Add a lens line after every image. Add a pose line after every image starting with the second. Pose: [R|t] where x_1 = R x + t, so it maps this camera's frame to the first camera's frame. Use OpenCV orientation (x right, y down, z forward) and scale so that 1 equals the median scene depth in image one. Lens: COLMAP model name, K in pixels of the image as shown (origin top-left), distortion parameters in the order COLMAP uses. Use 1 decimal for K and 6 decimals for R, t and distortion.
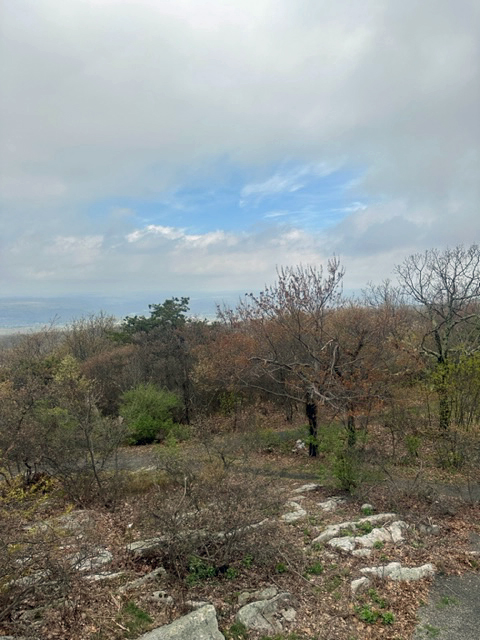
lens RADIAL K [[440.5, 0, 239.0], [0, 440.5, 328.6], [0, 0, 1]] dist [0.036824, -0.049869]
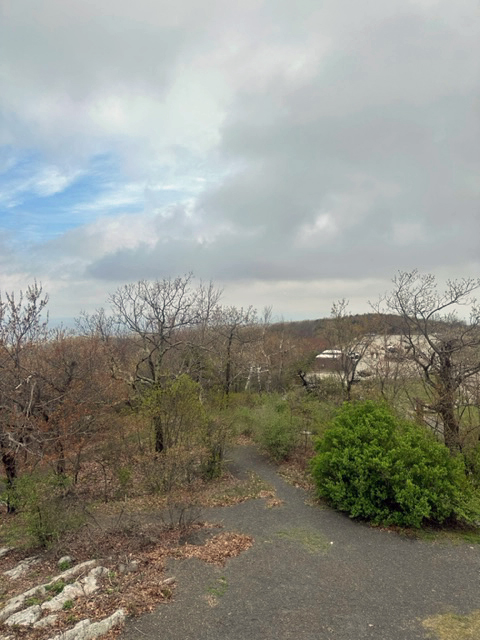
lens RADIAL K [[440.5, 0, 239.0], [0, 440.5, 328.6], [0, 0, 1]] dist [0.036824, -0.049869]
pose [[0.839647, -0.008315, 0.543068, 0.099428], [0.040186, 0.998093, -0.046851, -0.013059], [-0.541643, 0.061162, 0.838380, 0.019009]]
